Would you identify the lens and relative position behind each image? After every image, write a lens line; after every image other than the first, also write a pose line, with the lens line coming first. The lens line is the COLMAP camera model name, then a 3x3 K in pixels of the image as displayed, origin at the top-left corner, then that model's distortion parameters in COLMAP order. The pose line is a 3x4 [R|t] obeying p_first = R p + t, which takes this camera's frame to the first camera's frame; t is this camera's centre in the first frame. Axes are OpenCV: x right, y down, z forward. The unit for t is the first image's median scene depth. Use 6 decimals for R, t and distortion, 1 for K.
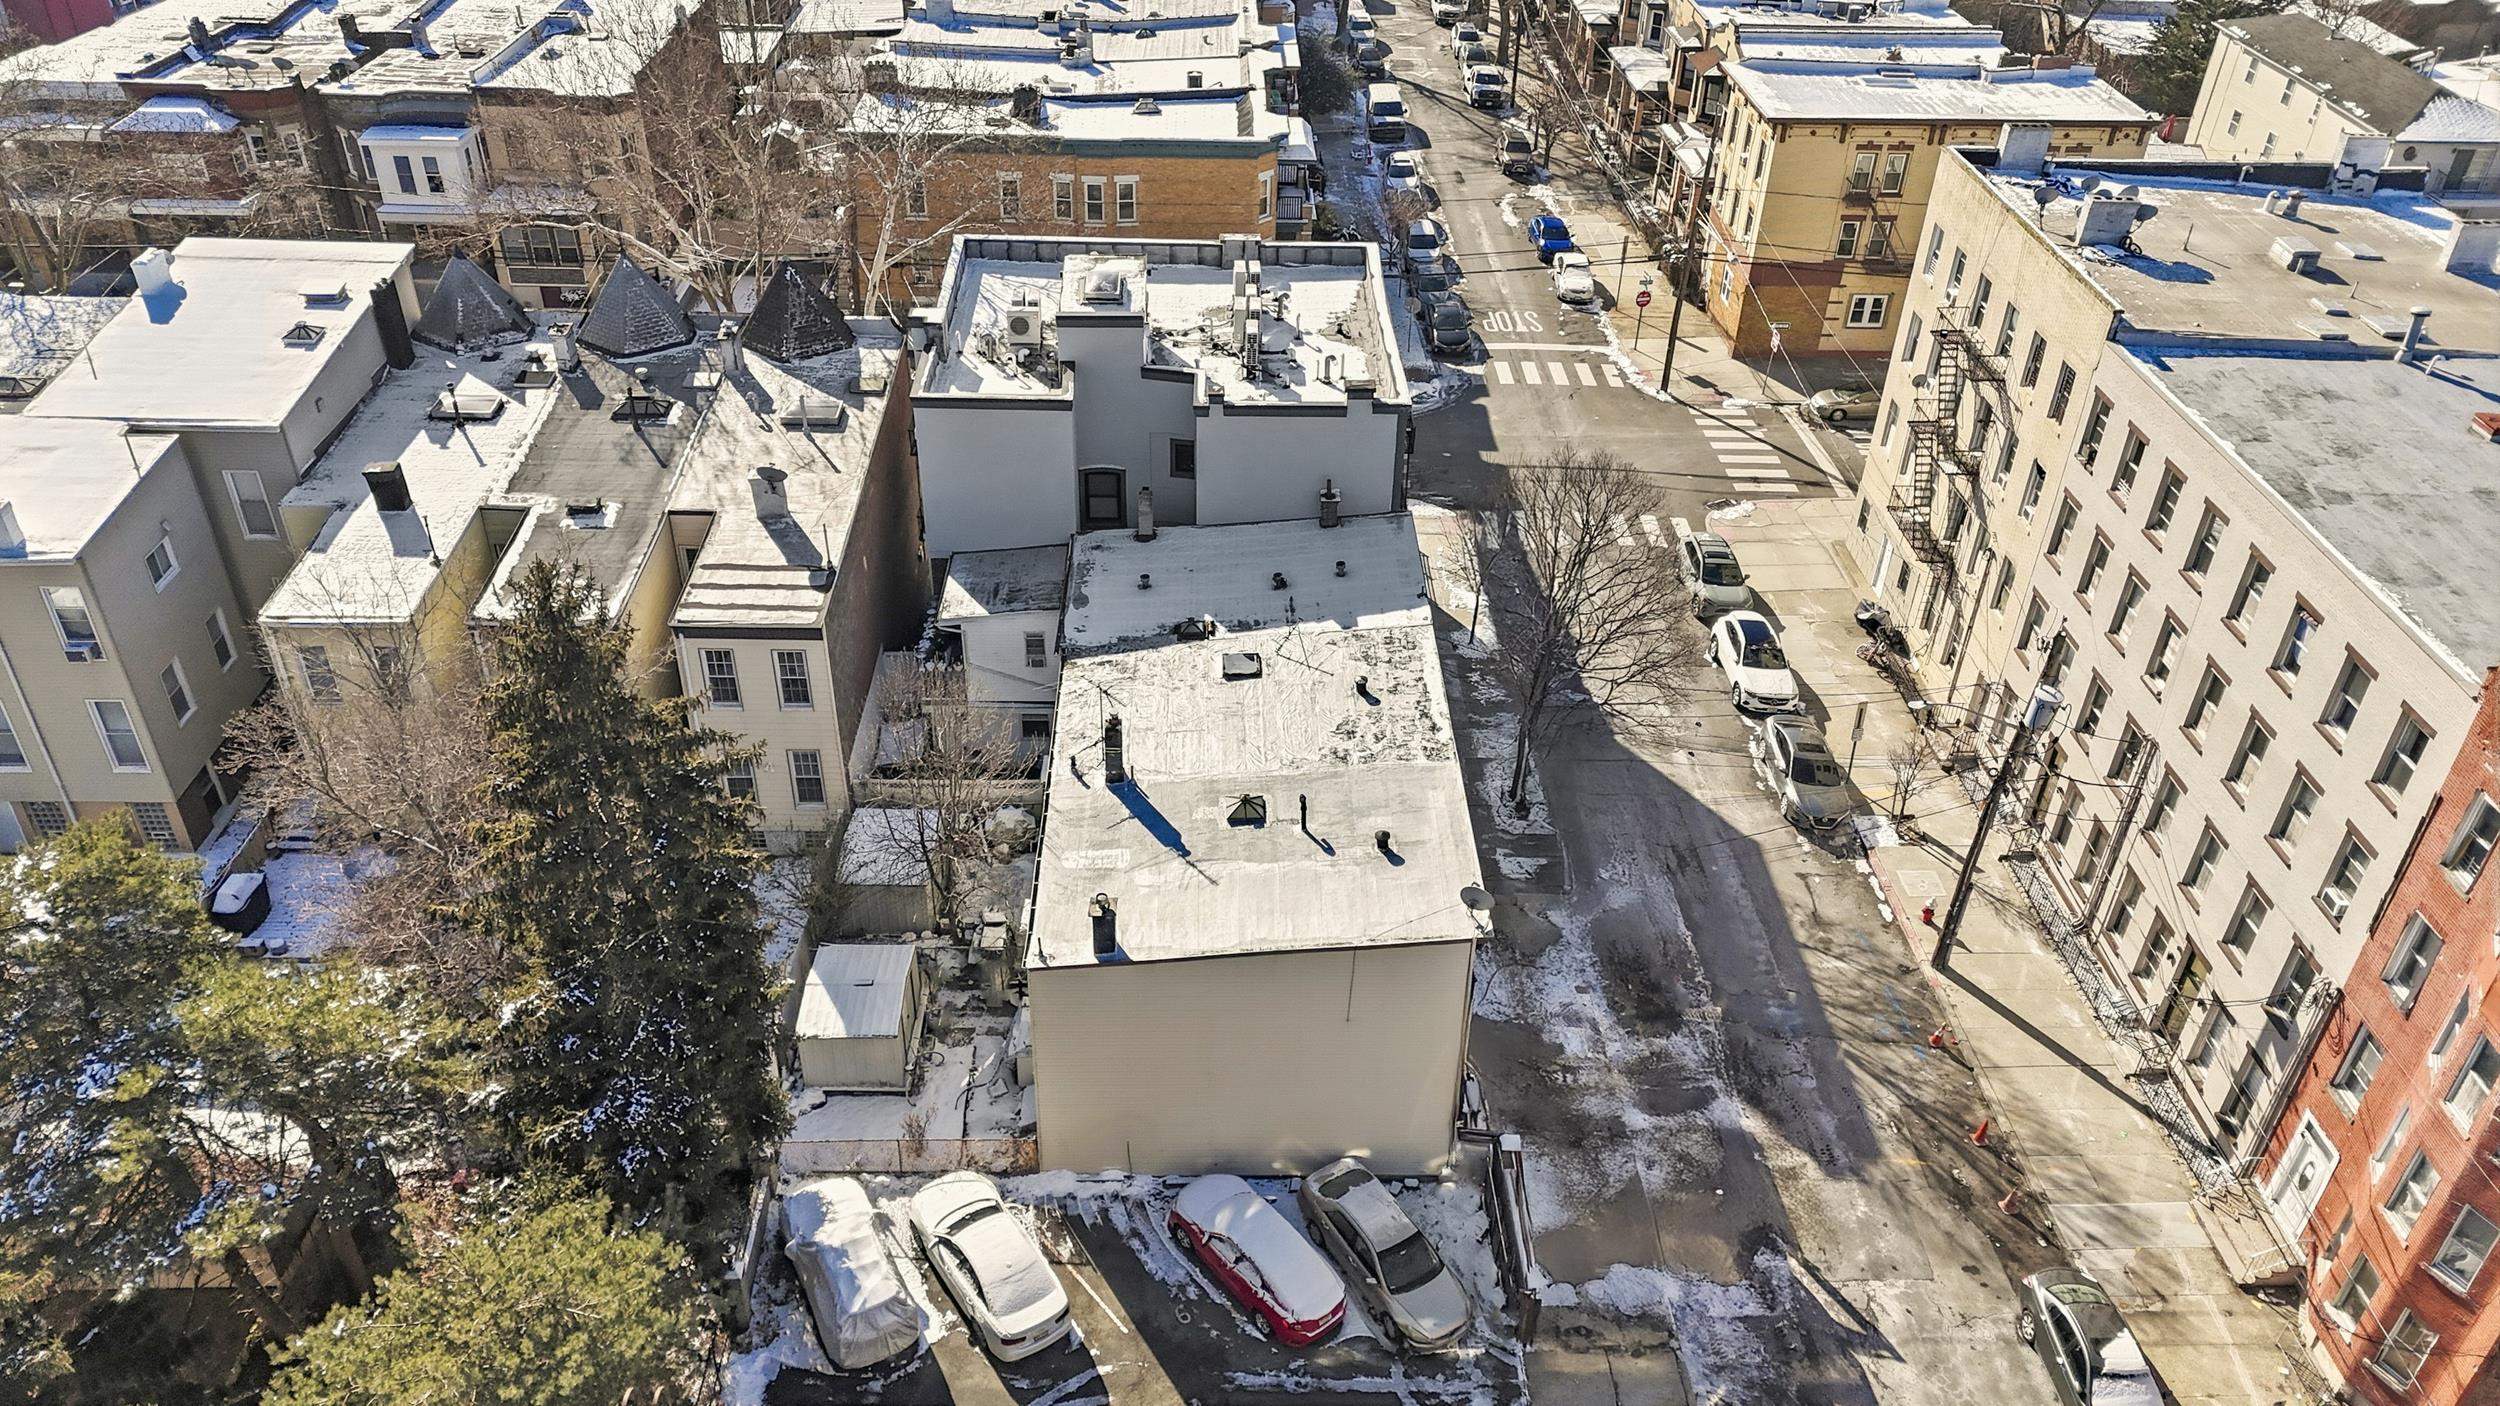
lens RADIAL K [[1811.5, 0, 1250.0], [0, 1811.5, 703.0], [0, 0, 1]] dist [0.140907, -0.208785]
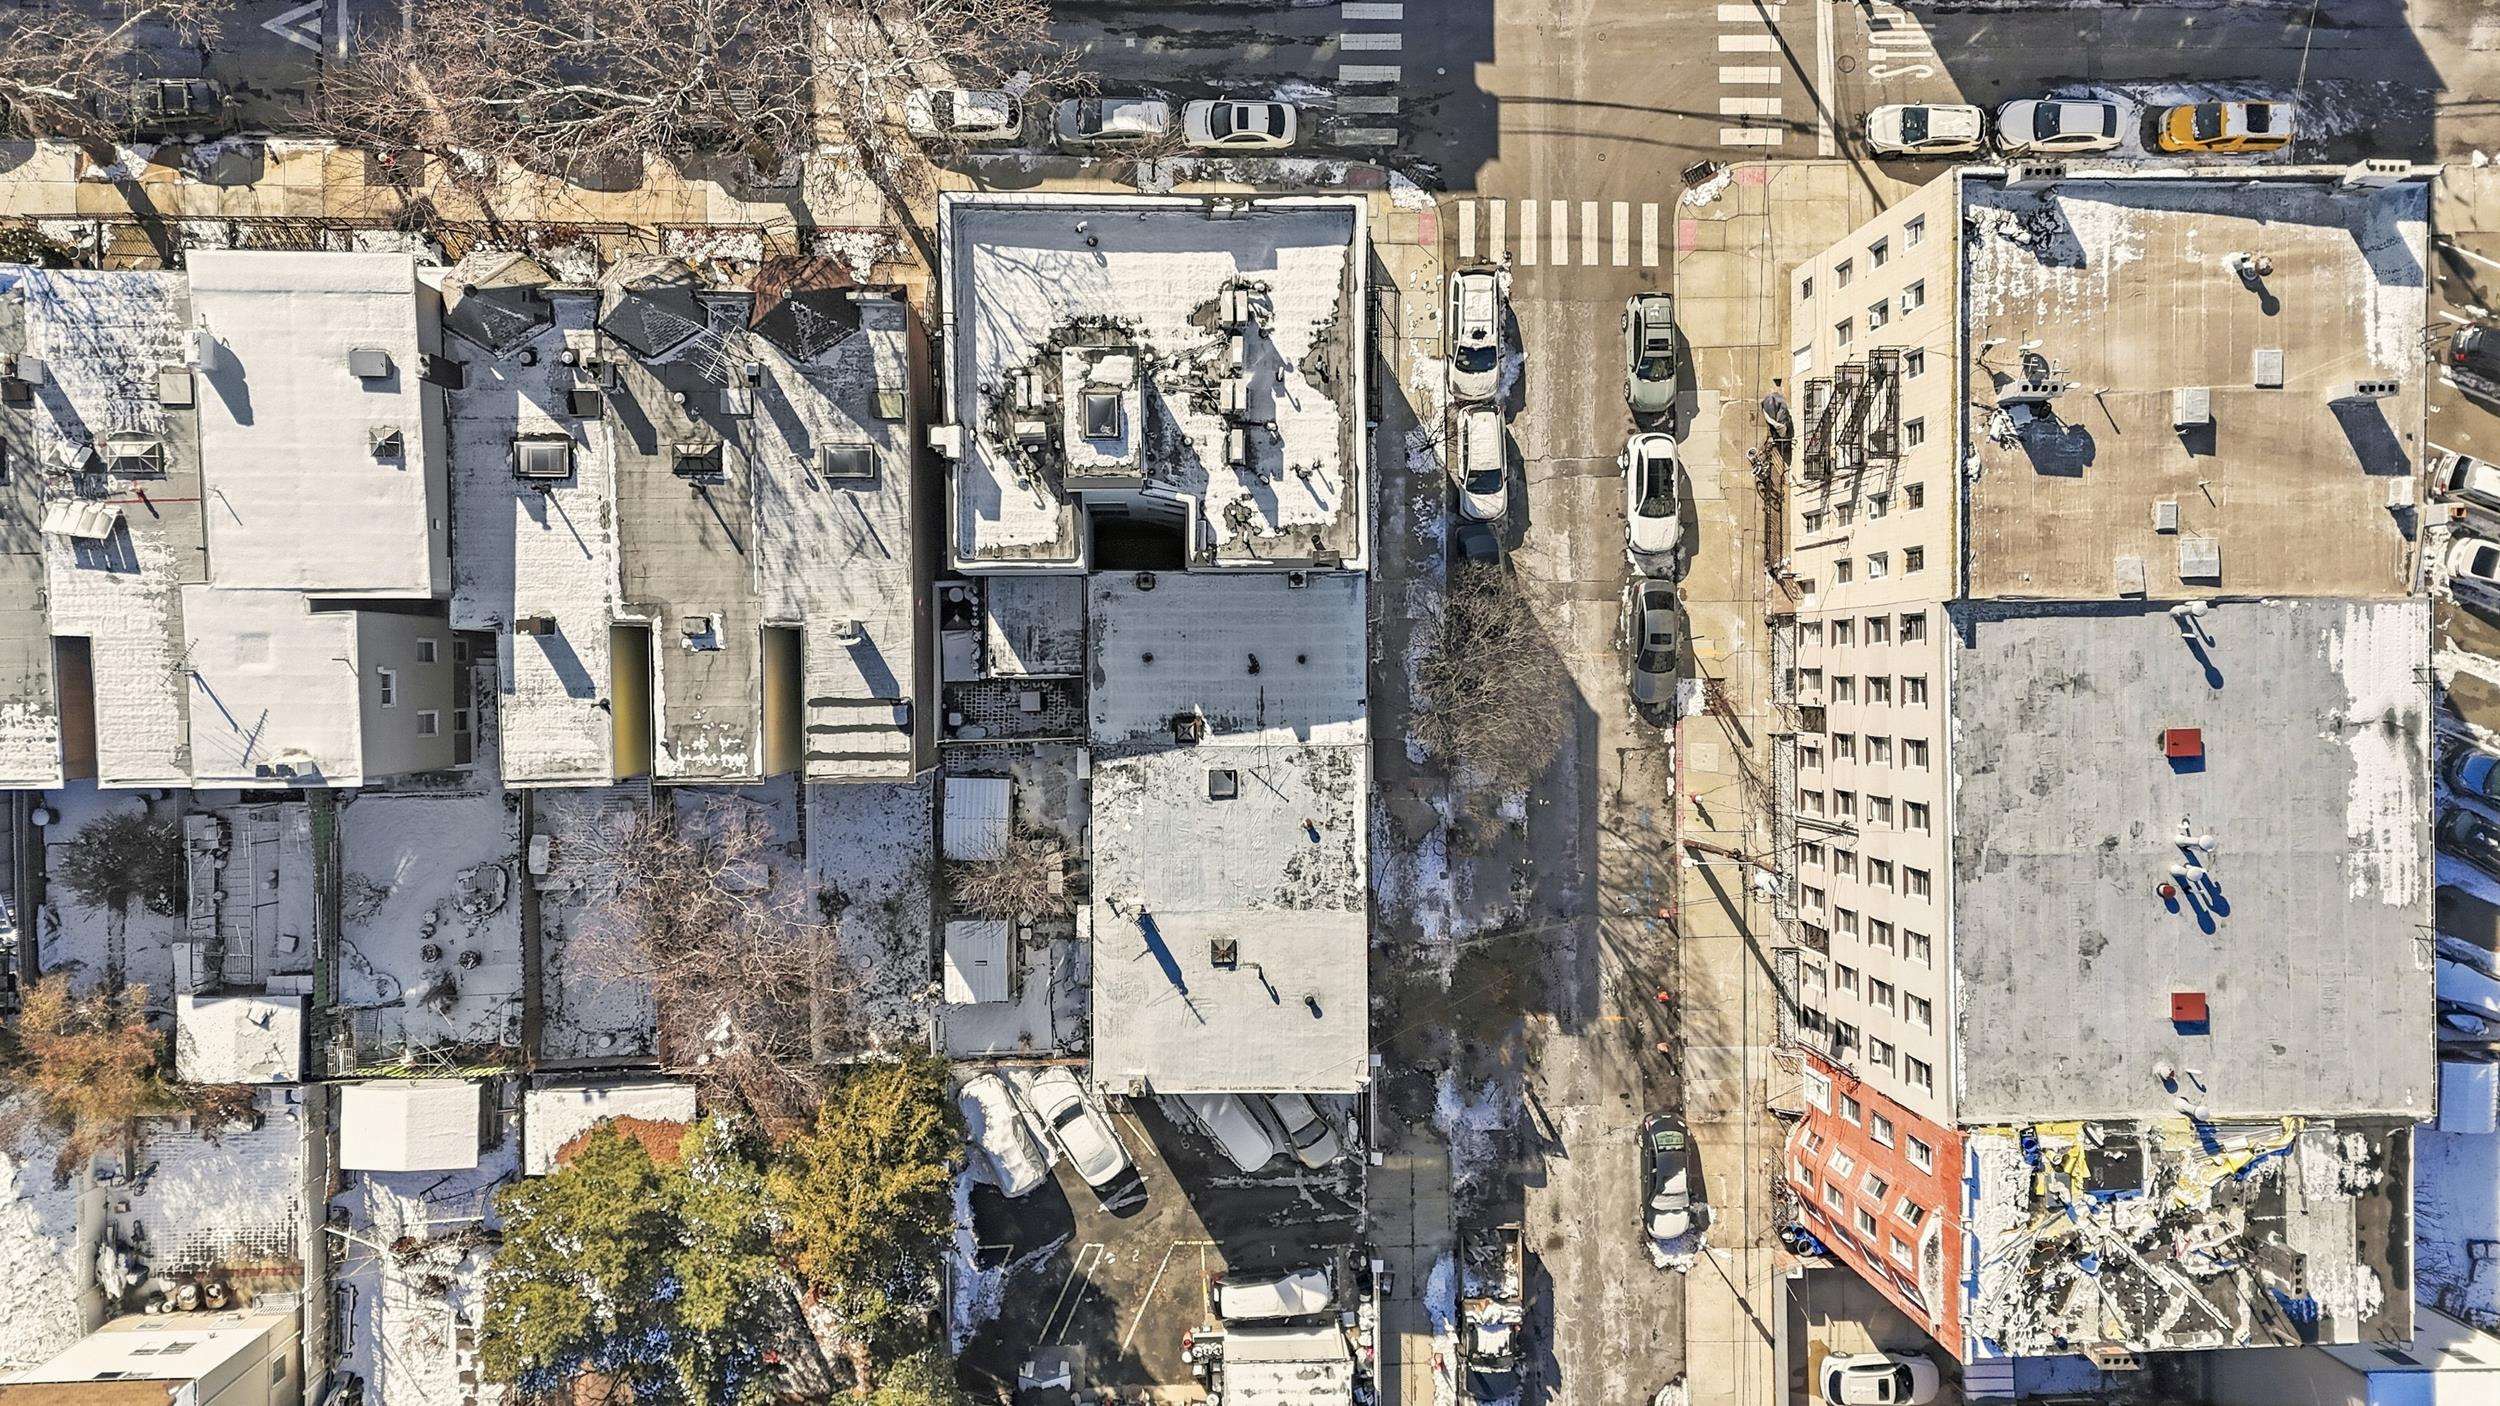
lens RADIAL K [[1811.5, 0, 1250.0], [0, 1811.5, 703.0], [0, 0, 1]] dist [0.140907, -0.208785]
pose [[0.999648, 0.013567, 0.022793, -0.015772], [-0.026482, 0.559741, 0.828244, -1.173093], [-0.001521, -0.828556, 0.559904, 0.277428]]
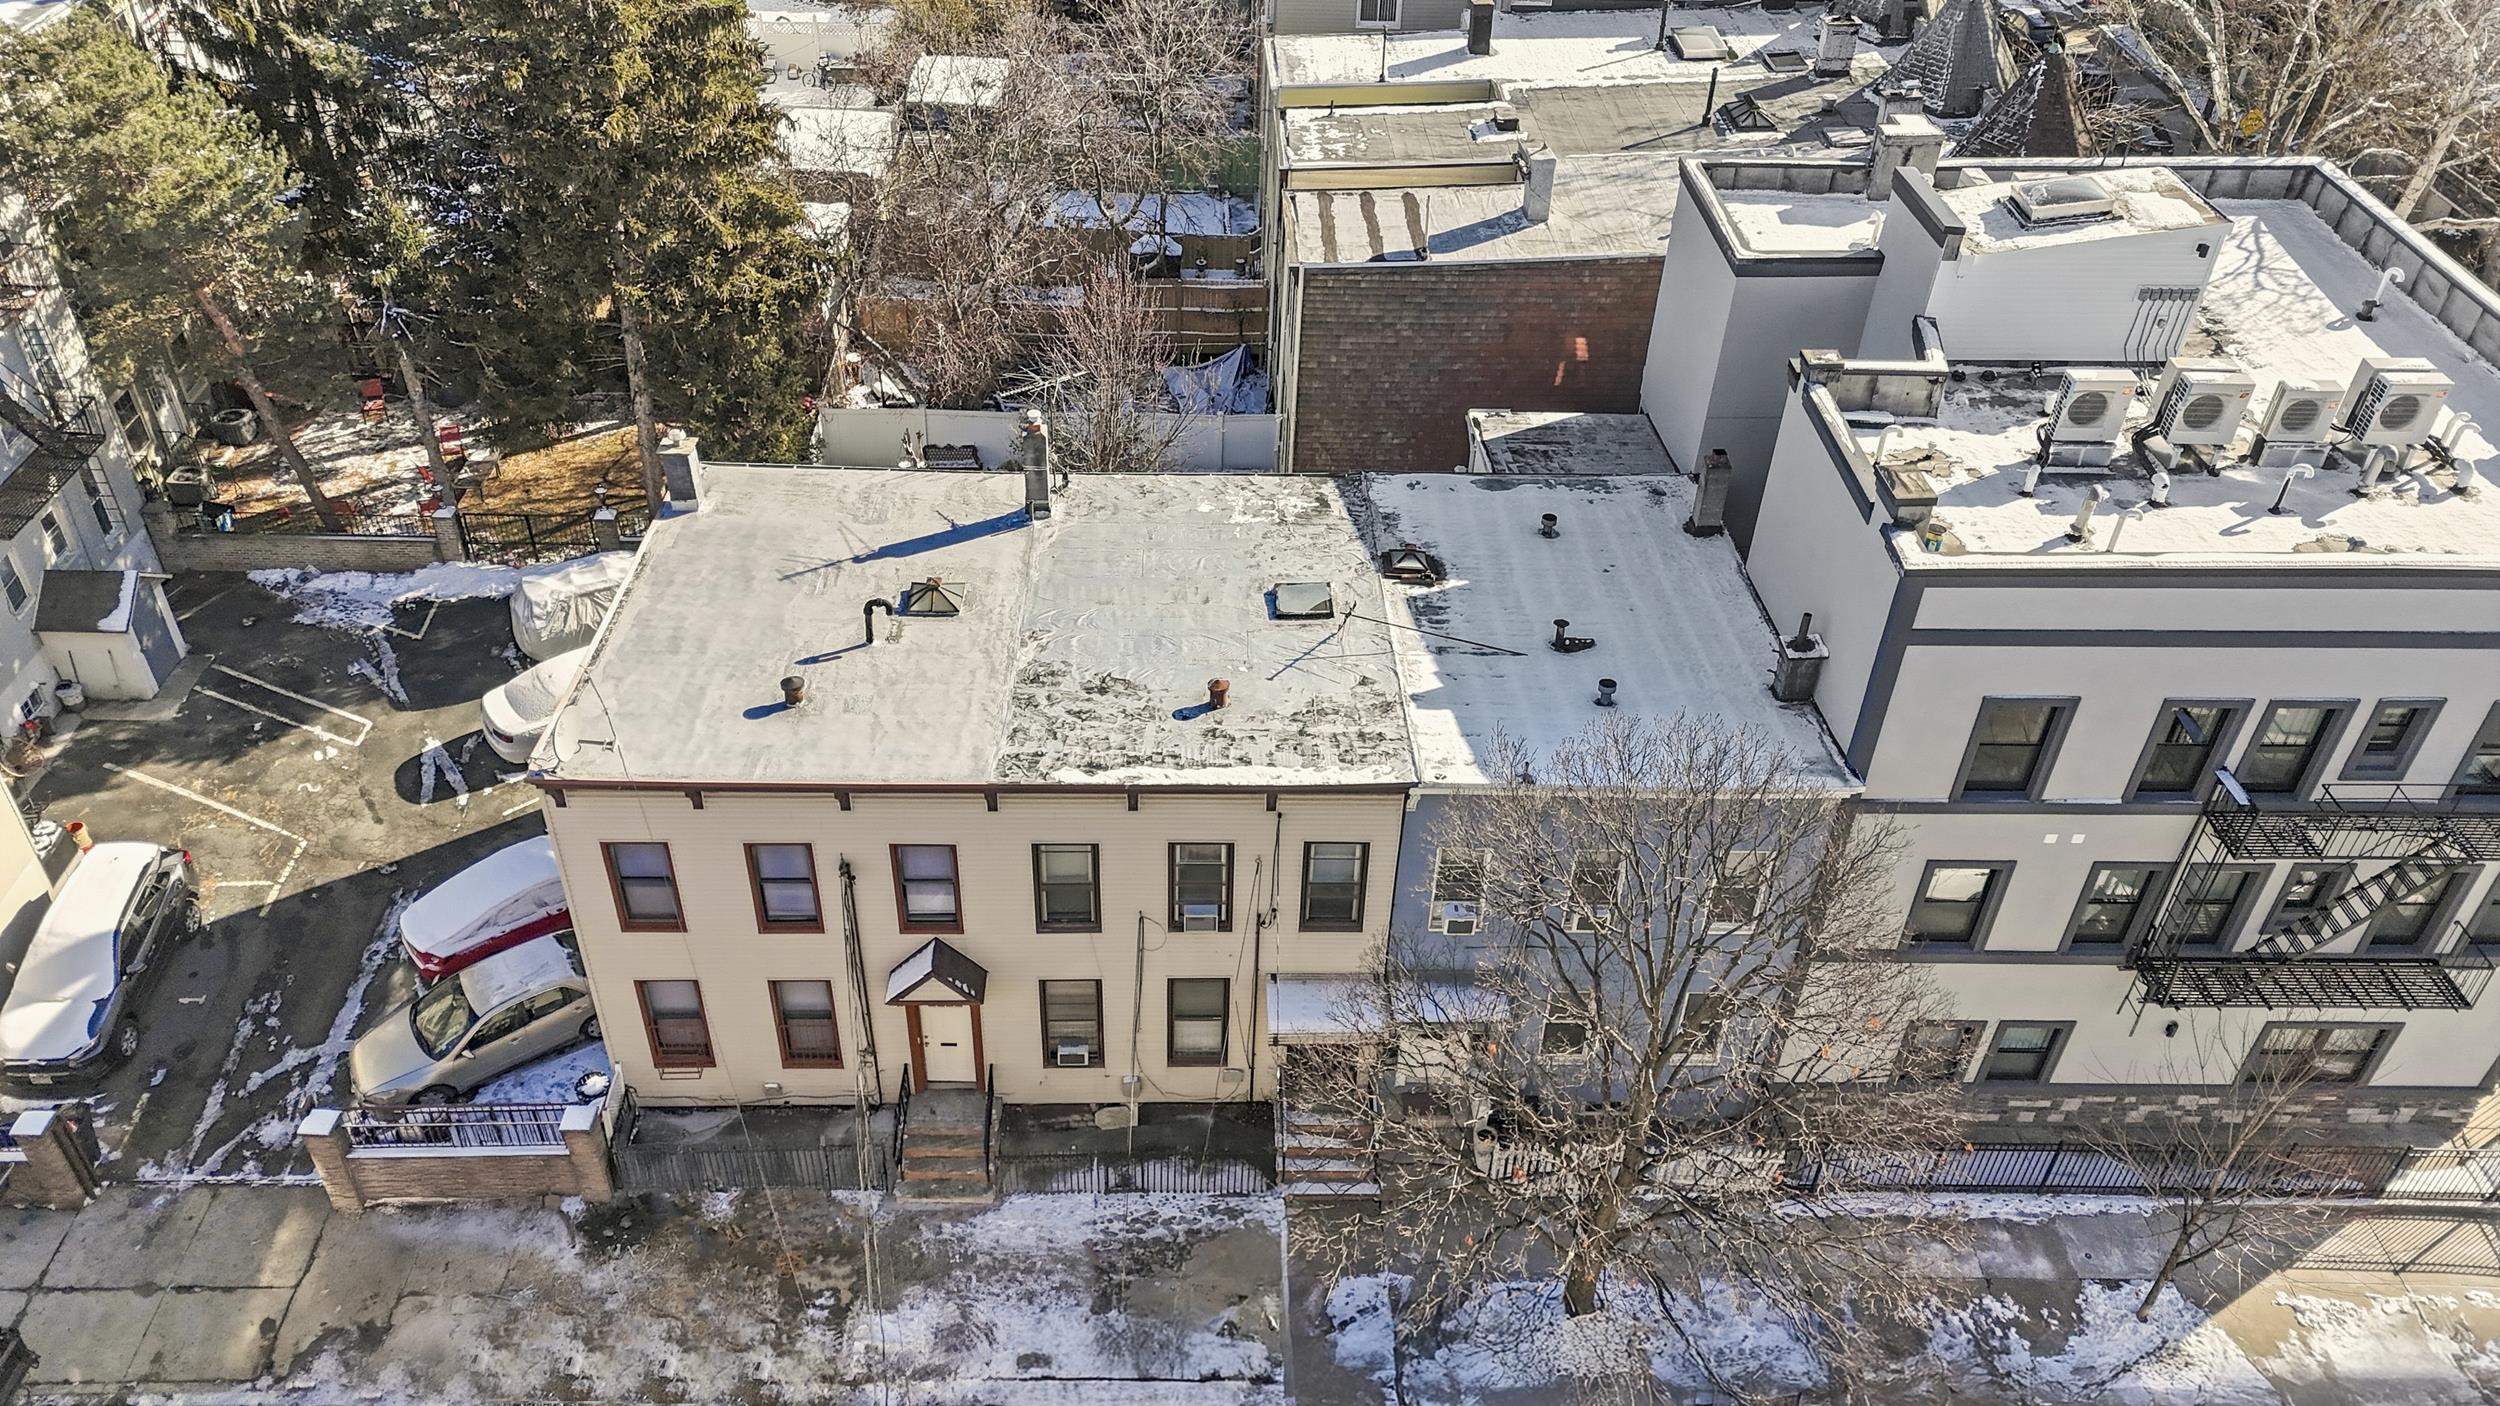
lens RADIAL K [[1819.6, 0, 1262.6], [0, 1819.6, 704.7], [0, 0, 1]] dist [0.066333, -0.046242]
pose [[0.013693, 0.603054, -0.797583, 0.512538], [-0.597798, 0.644344, 0.476926, -0.285984], [0.801530, 0.470263, 0.369327, 0.759550]]
